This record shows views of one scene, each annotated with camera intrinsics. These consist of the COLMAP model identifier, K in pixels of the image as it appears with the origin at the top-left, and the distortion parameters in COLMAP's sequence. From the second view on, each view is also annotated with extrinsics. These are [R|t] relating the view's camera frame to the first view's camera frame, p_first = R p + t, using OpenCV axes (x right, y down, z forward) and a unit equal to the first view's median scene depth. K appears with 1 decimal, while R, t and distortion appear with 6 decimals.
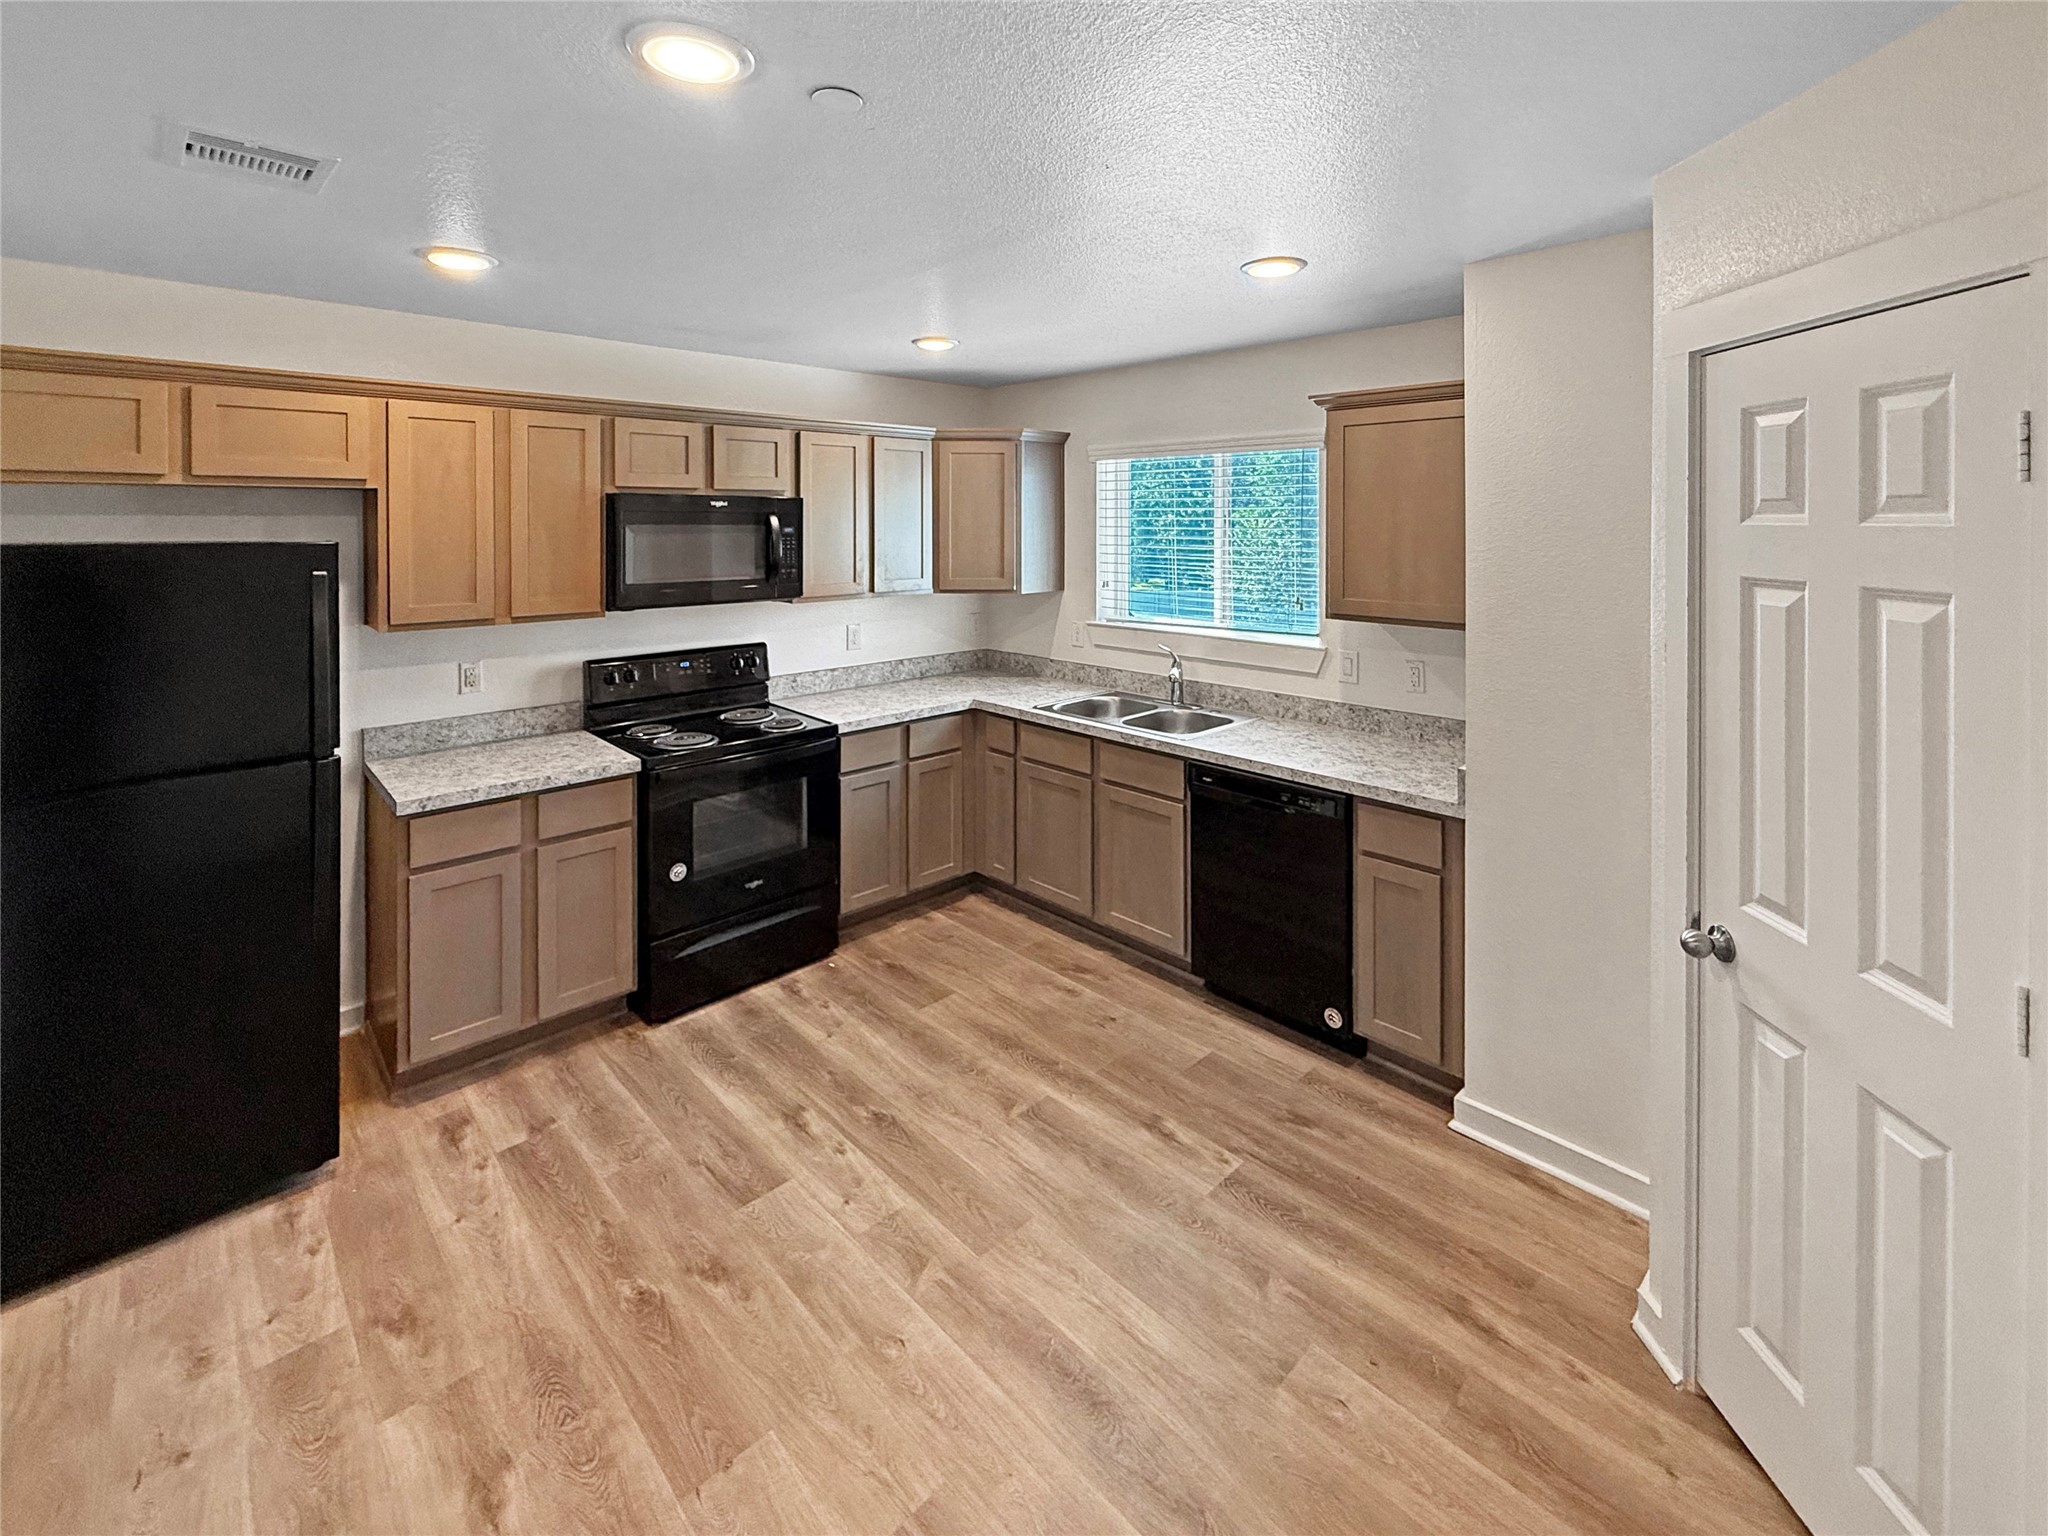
lens RADIAL K [[883.0, 0, 998.8], [0, 883.0, 514.2], [0, 0, 1]] dist [0.000548, 0.000208]
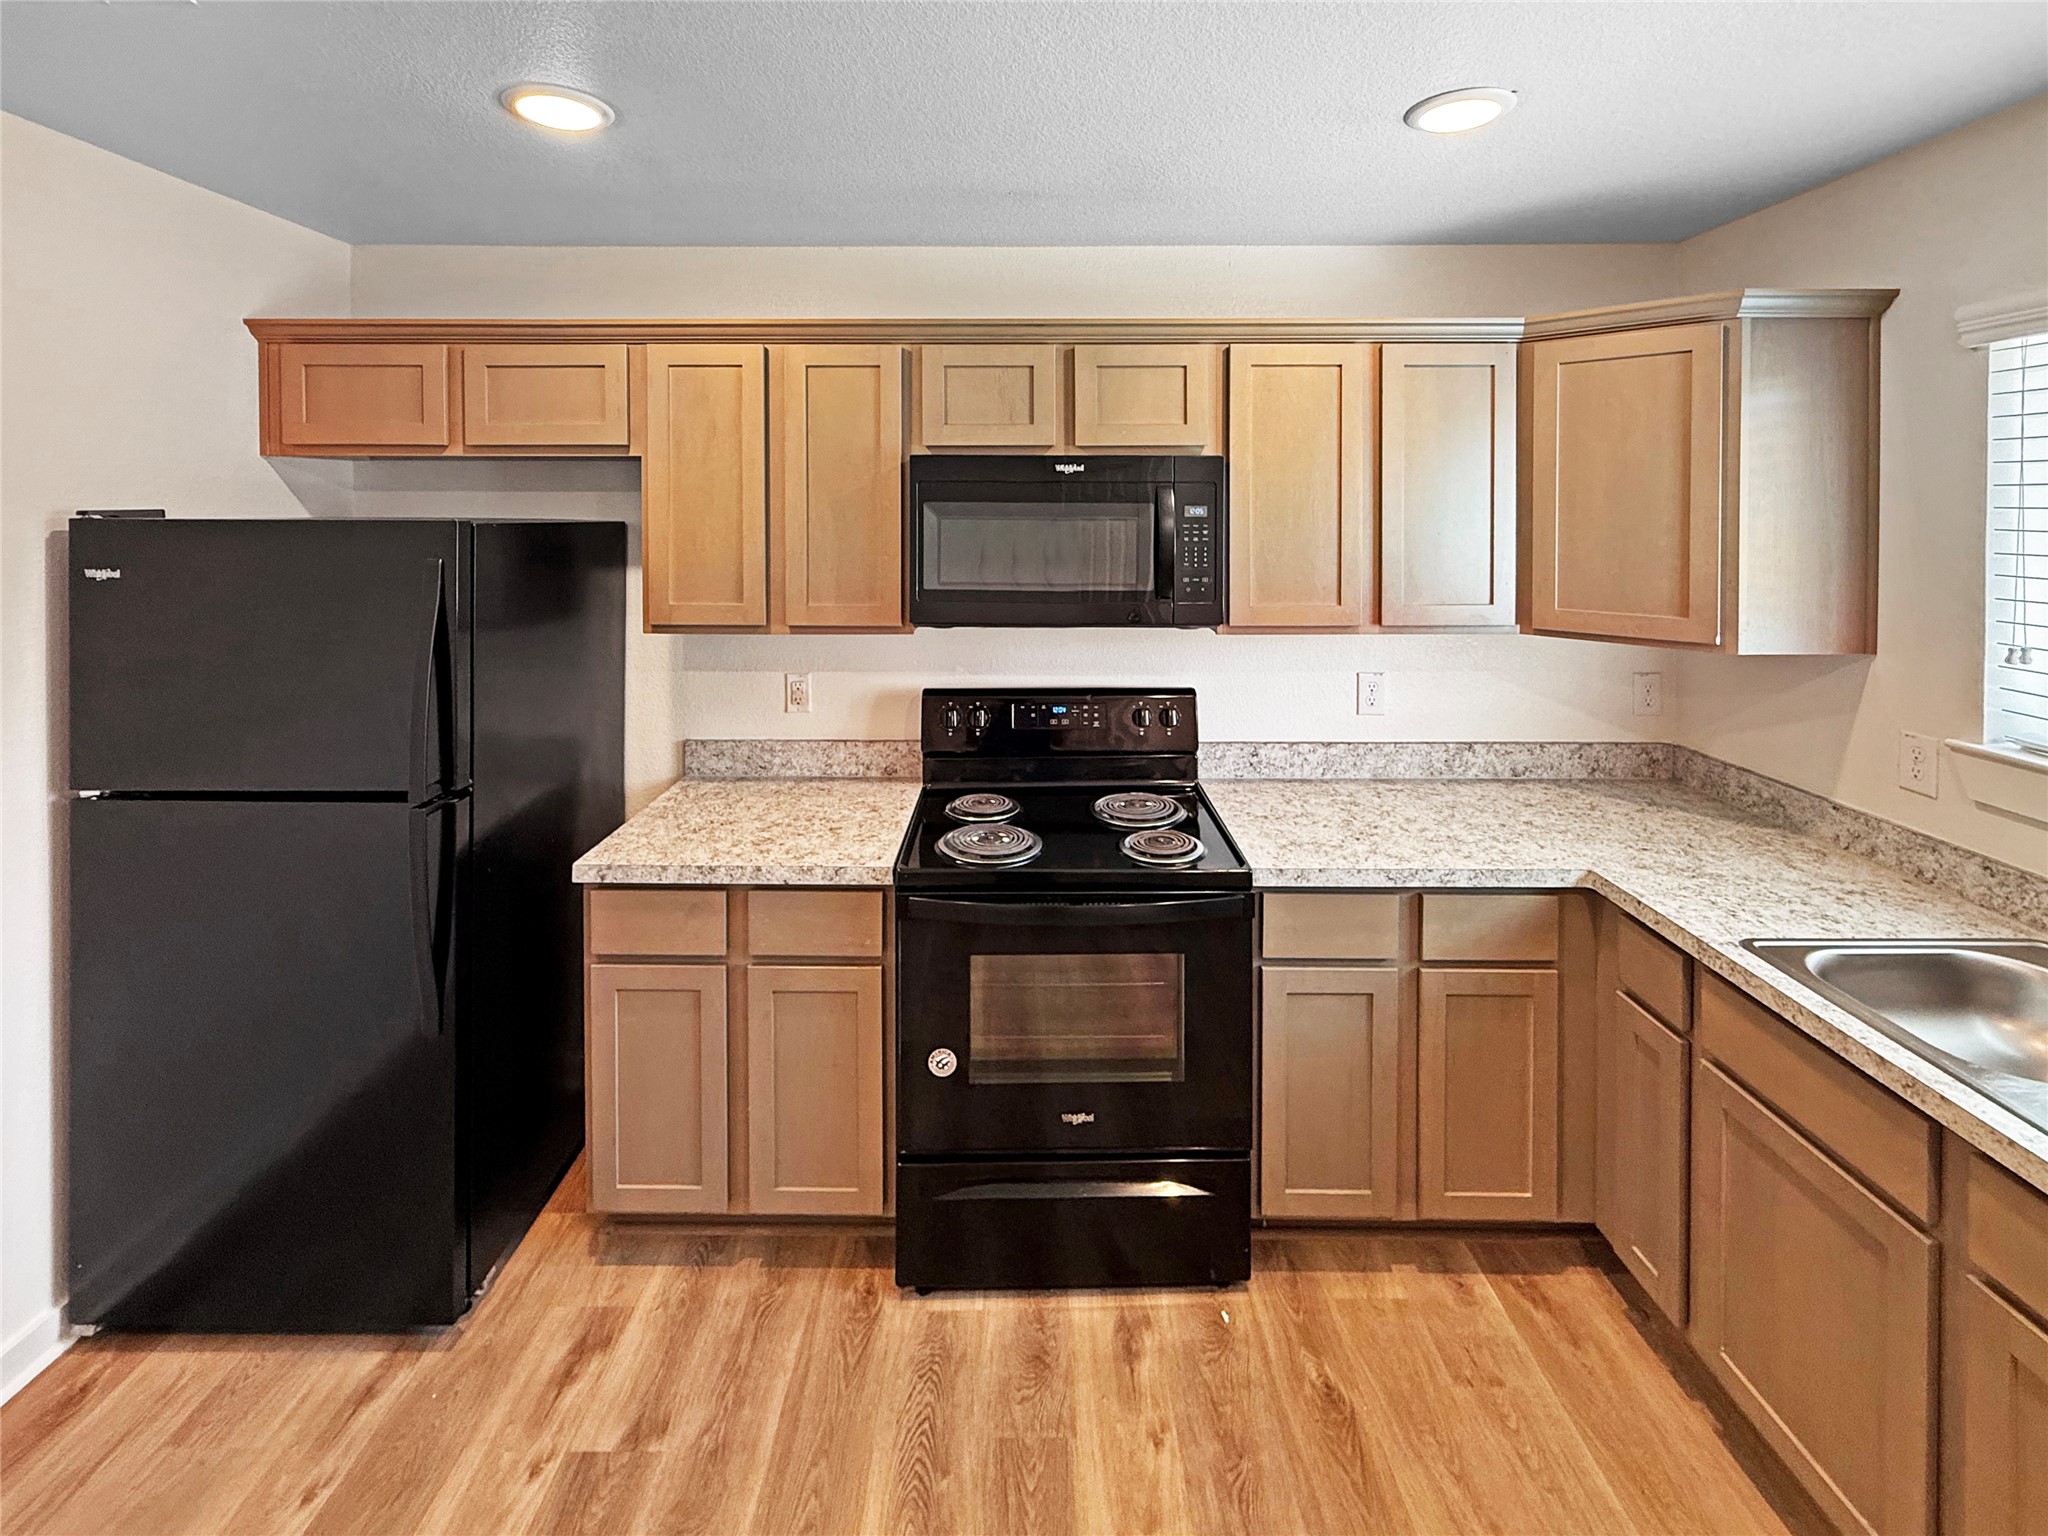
lens RADIAL K [[883.0, 0, 998.8], [0, 883.0, 514.2], [0, 0, 1]] dist [0.000548, 0.000208]
pose [[0.728030, 0.007319, -0.685507, 0.074313], [0.004664, 0.999867, 0.015629, 0.010519], [0.685530, -0.014576, 0.727899, 0.501948]]
